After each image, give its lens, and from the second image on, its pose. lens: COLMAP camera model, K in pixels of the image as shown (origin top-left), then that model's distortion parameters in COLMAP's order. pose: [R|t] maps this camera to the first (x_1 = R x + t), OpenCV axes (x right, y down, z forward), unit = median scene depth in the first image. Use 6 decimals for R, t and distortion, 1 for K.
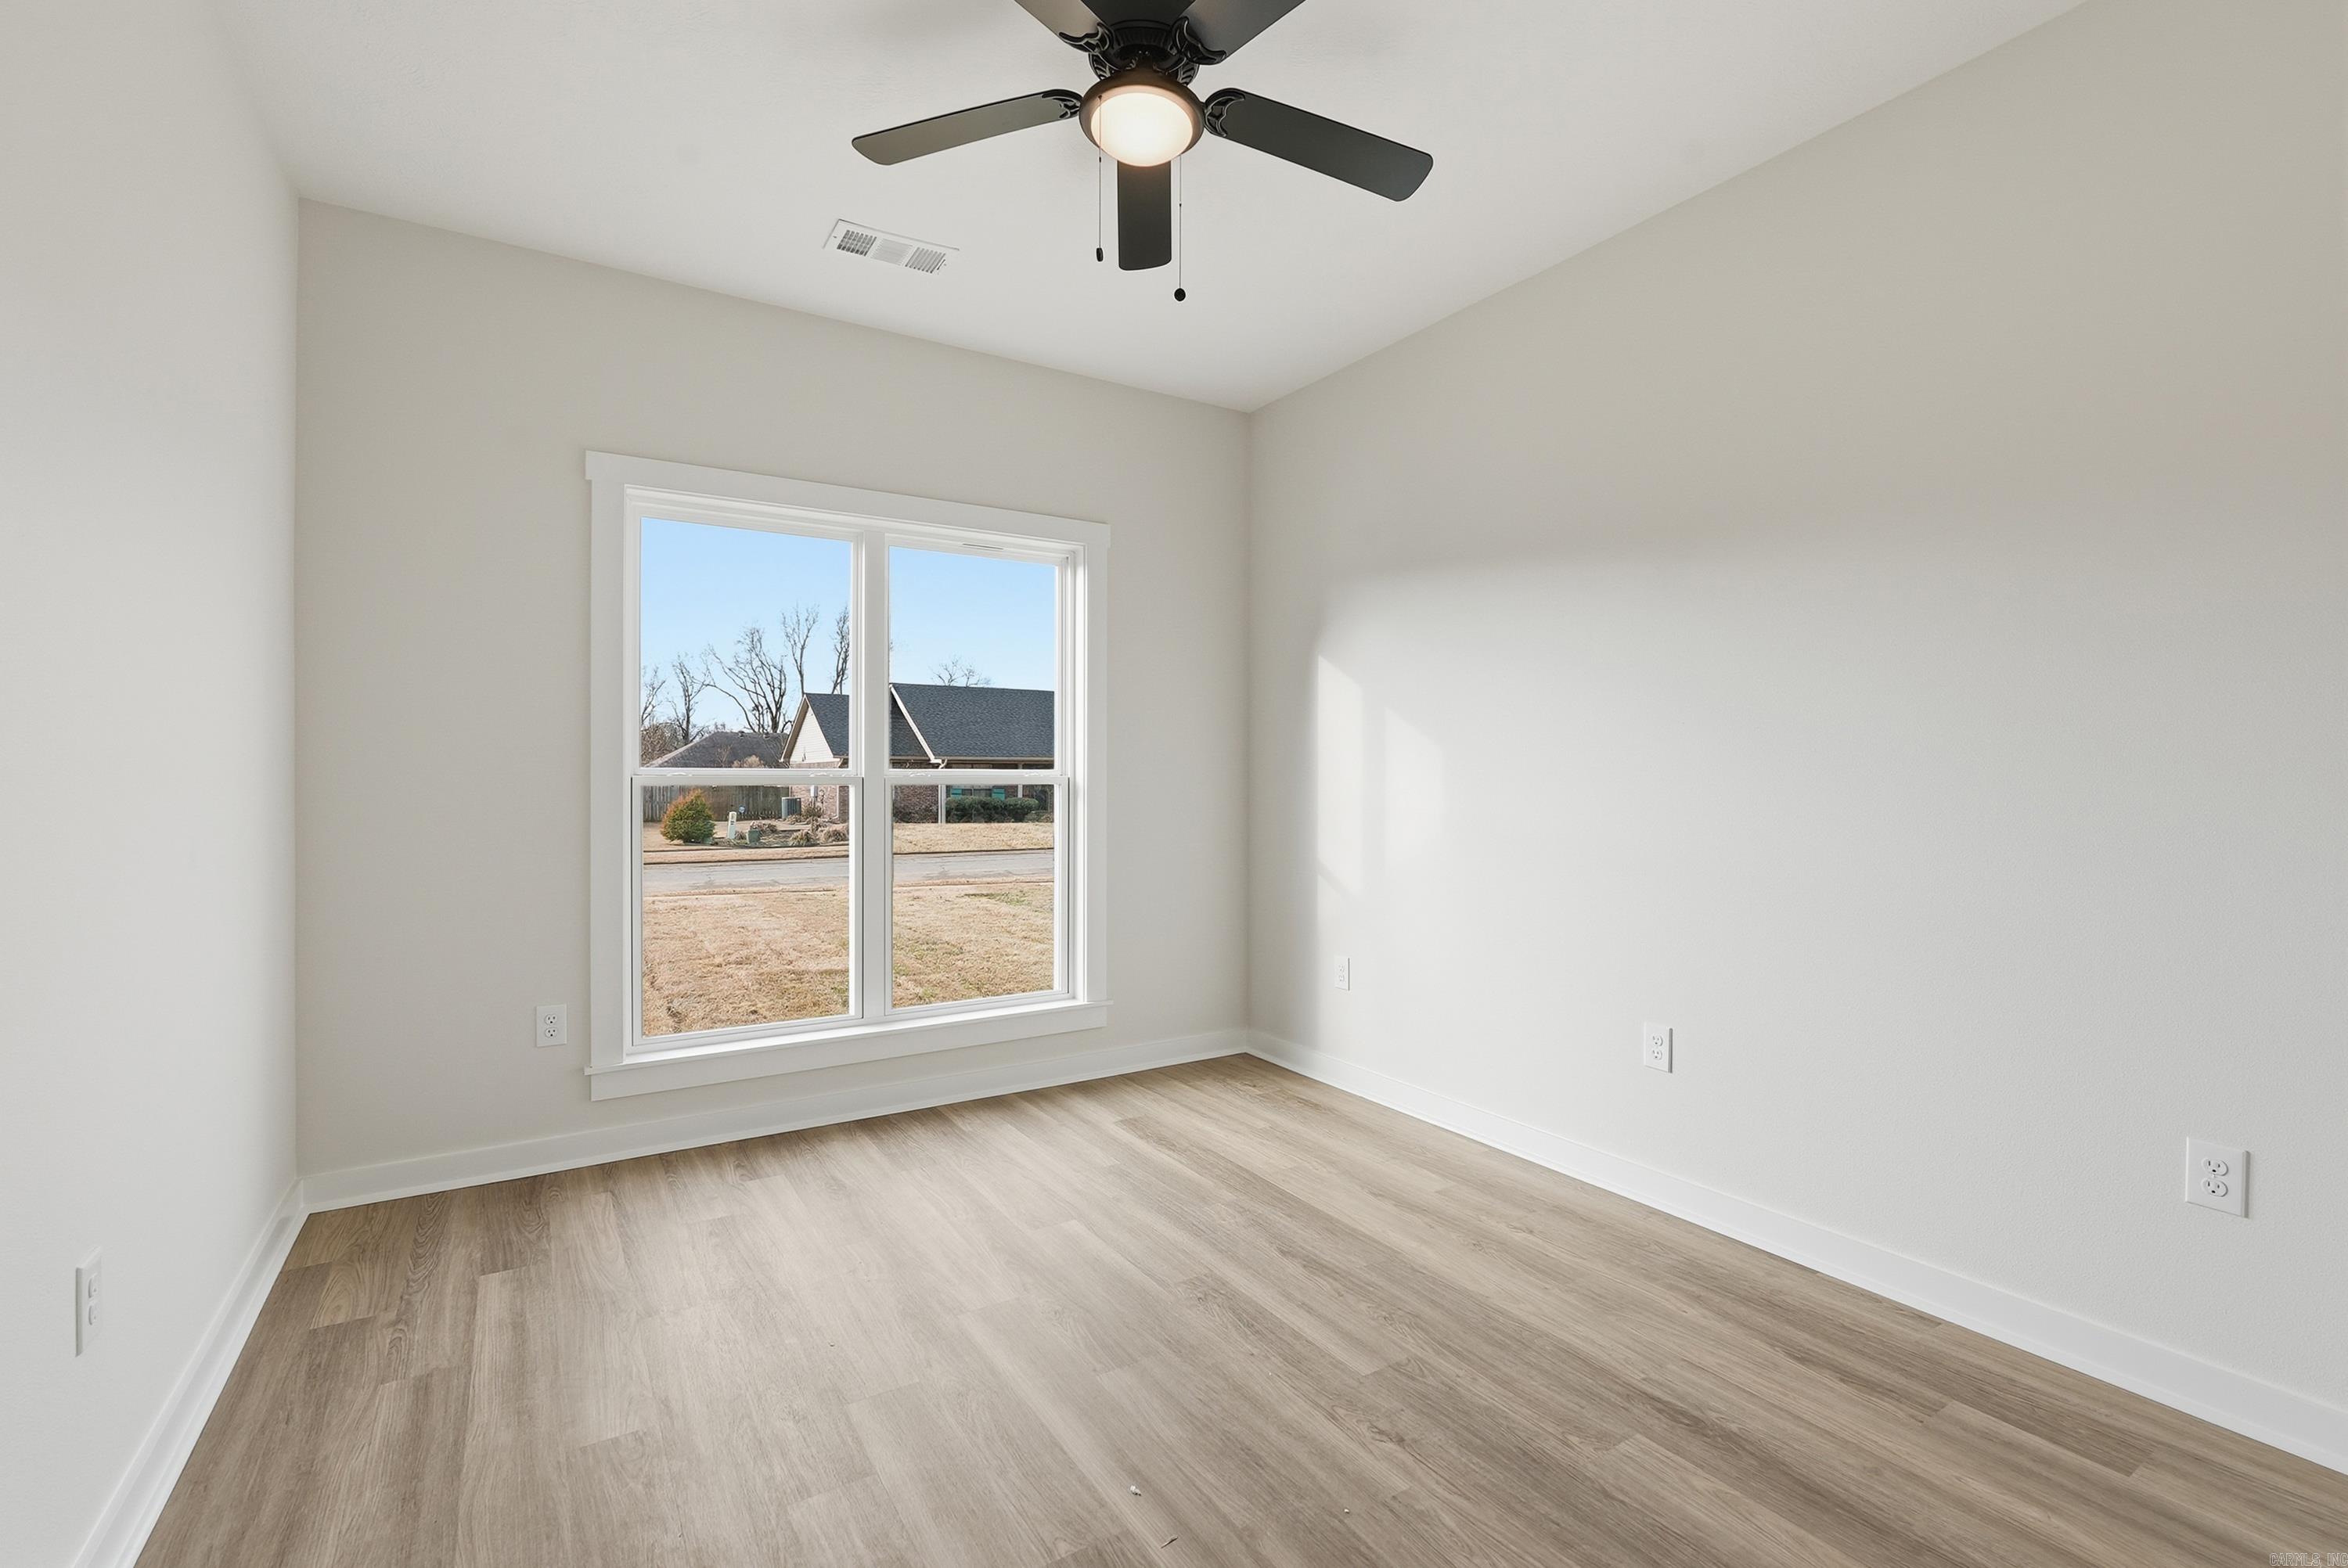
lens RADIAL K [[1039.3, 0, 1171.0], [0, 1039.3, 779.1], [0, 0, 1]] dist [-0.022576, 0.010448]
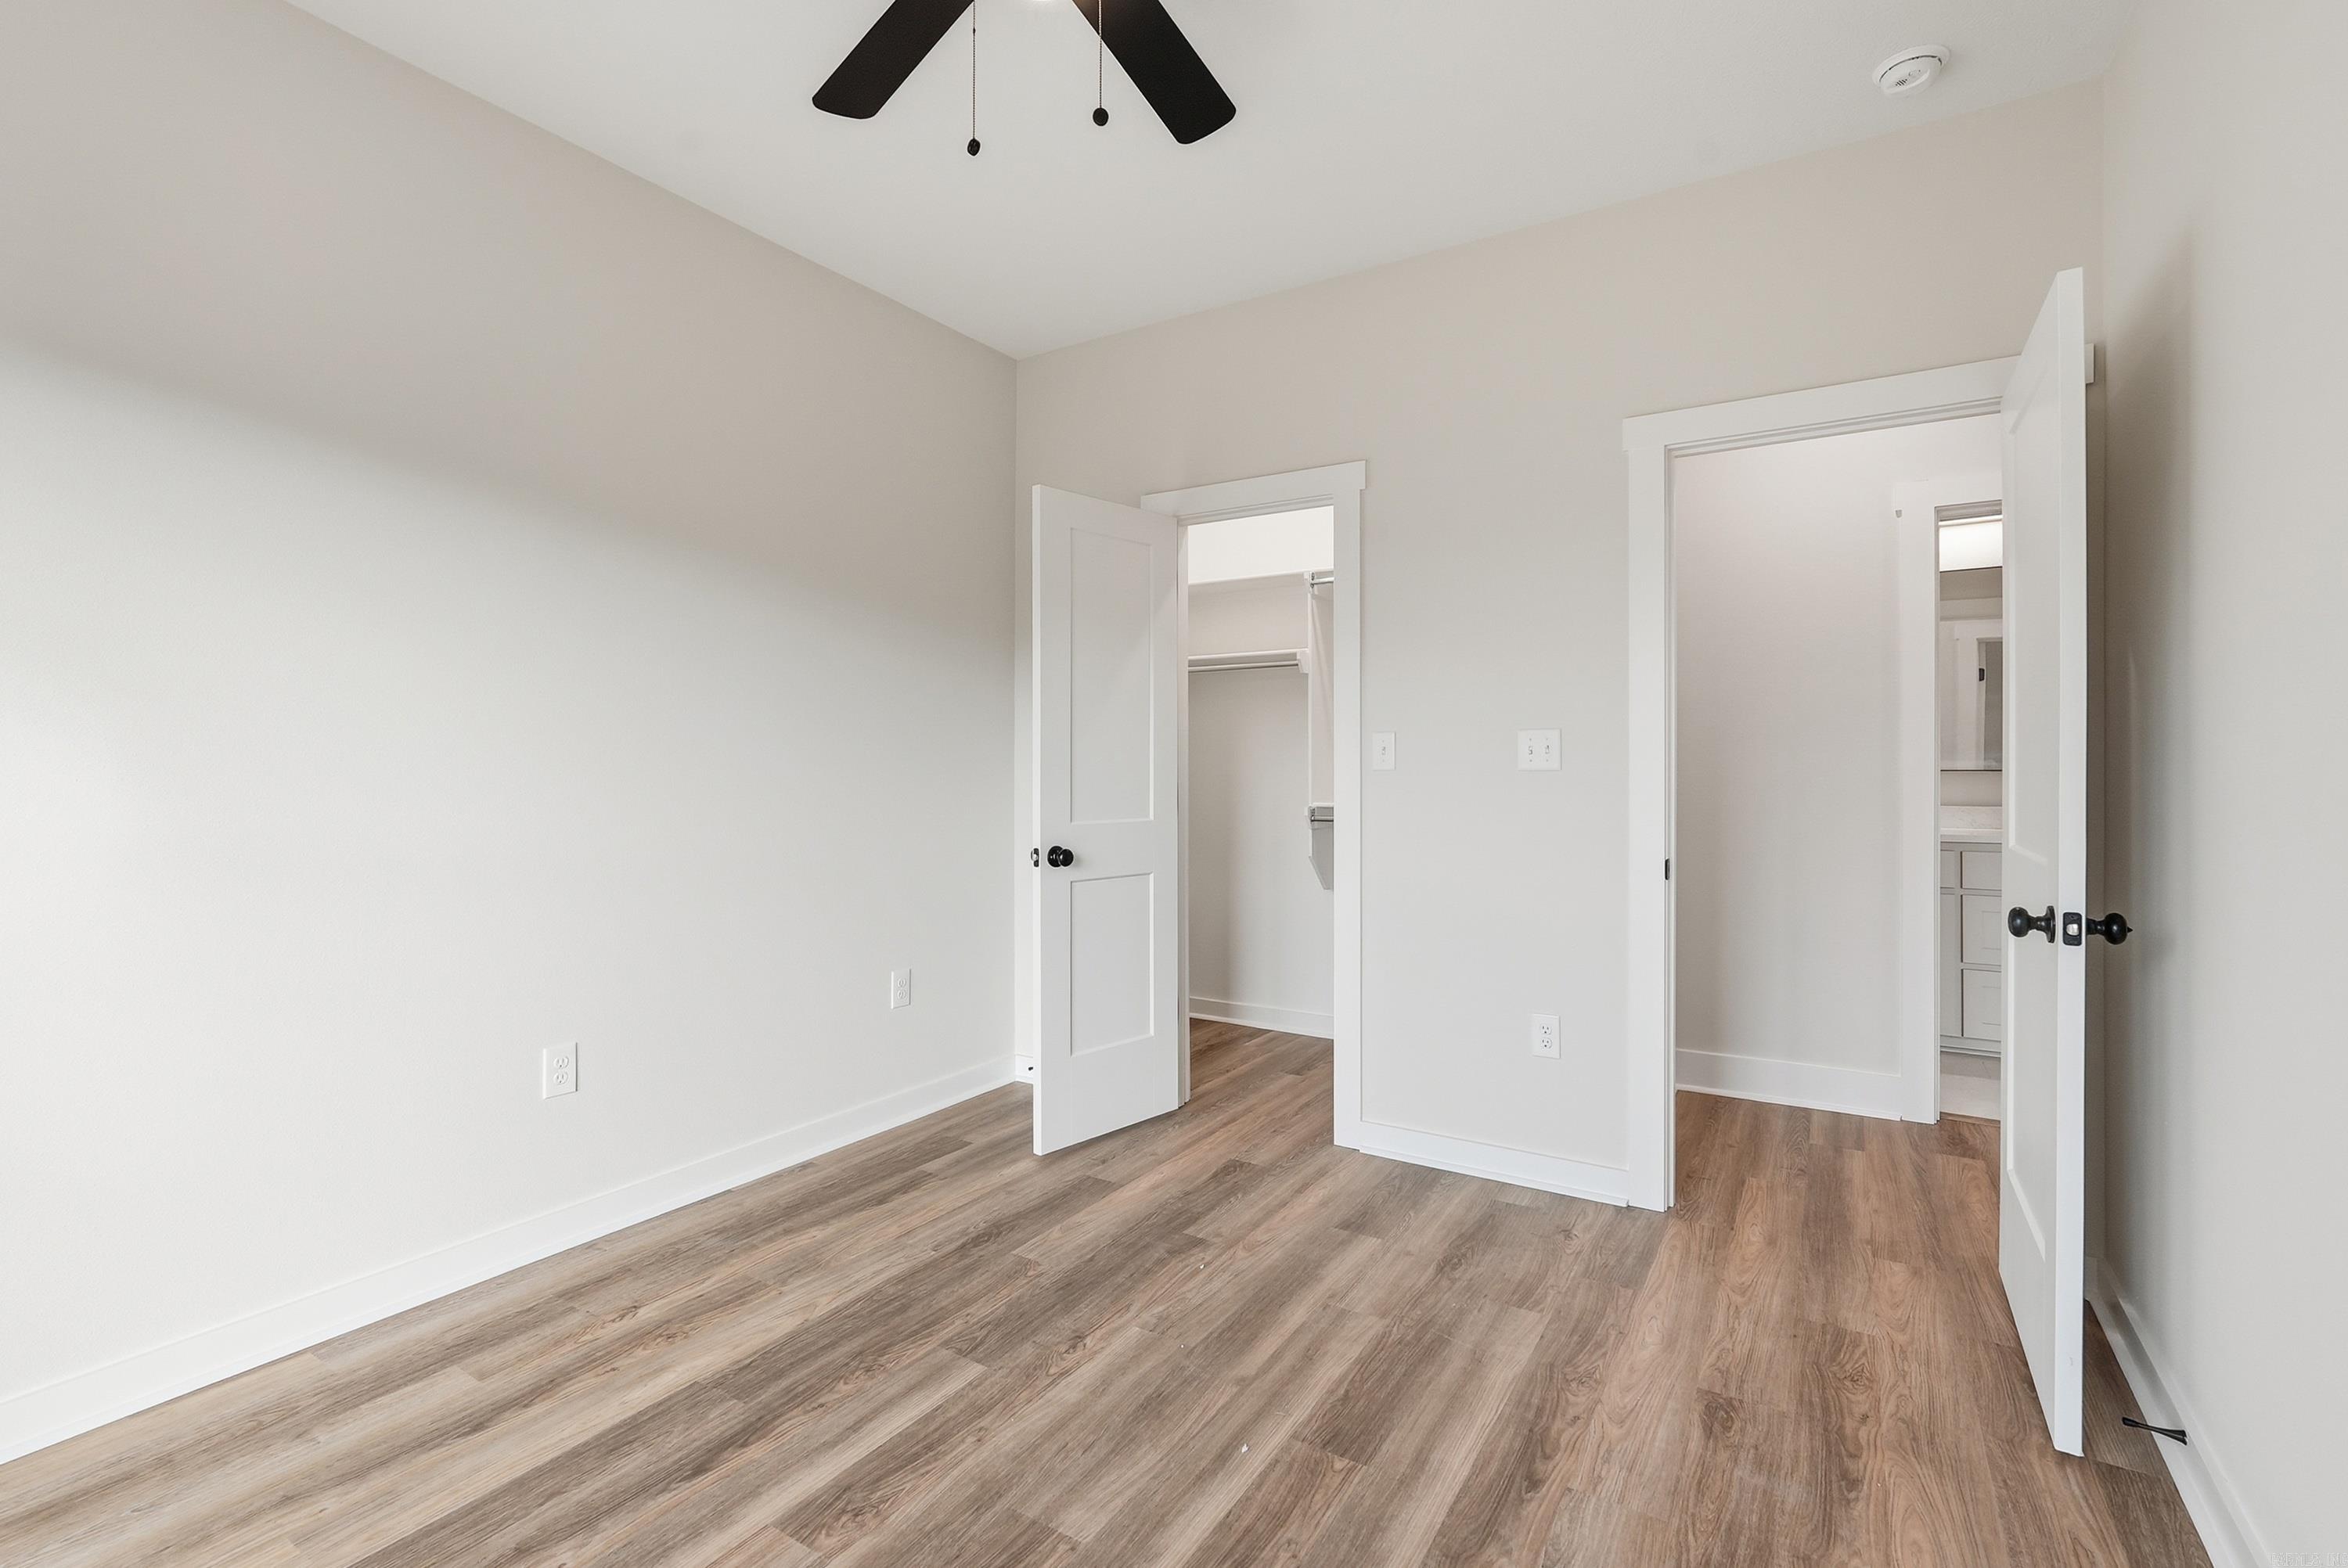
lens RADIAL K [[1039.3, 0, 1171.0], [0, 1039.3, 779.1], [0, 0, 1]] dist [-0.022576, 0.010448]
pose [[-0.421527, -0.013018, 0.906723, -0.755164], [0.003008, 0.999871, 0.015754, -0.012428], [-0.906811, 0.009369, -0.421433, 1.192235]]
